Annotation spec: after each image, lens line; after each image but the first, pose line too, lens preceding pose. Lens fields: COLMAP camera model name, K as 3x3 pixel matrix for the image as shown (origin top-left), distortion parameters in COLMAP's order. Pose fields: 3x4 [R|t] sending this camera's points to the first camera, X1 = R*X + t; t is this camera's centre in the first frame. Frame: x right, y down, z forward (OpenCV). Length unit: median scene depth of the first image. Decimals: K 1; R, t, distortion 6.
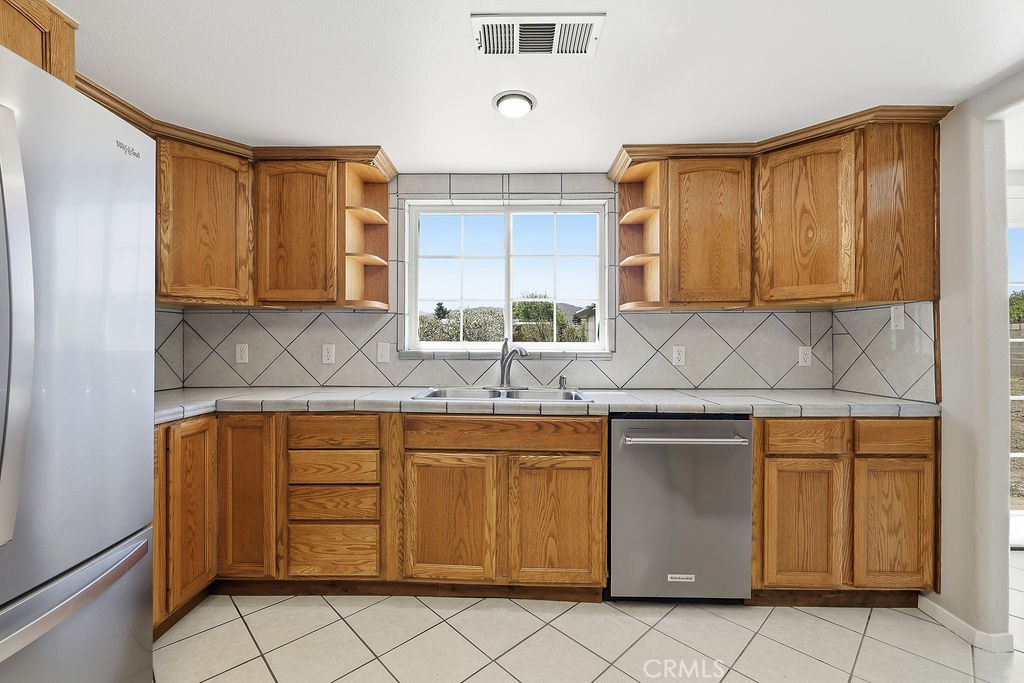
lens RADIAL K [[442.4, 0, 509.2], [0, 442.4, 351.2], [0, 0, 1]] dist [0.000015, 0.000062]
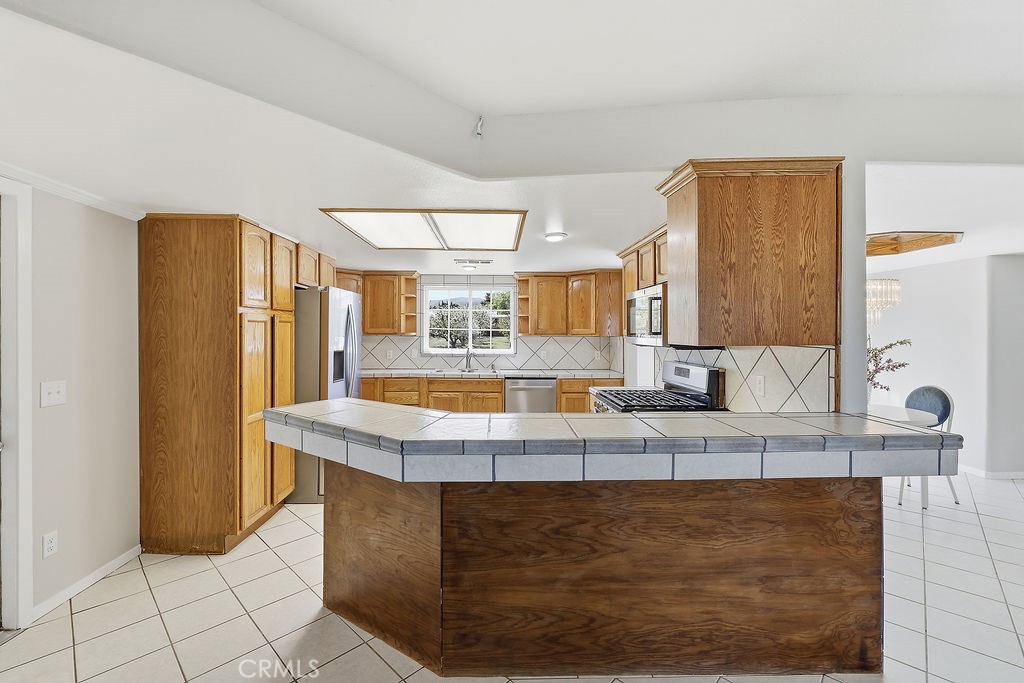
lens RADIAL K [[442.4, 0, 517.3], [0, 442.4, 343.2], [0, 0, 1]] dist [0.000015, 0.000062]
pose [[0.998085, 0.000915, 0.061849, 0.116199], [-0.001300, 0.999980, 0.006185, -0.074884], [-0.061842, -0.006254, 0.998066, -1.477090]]
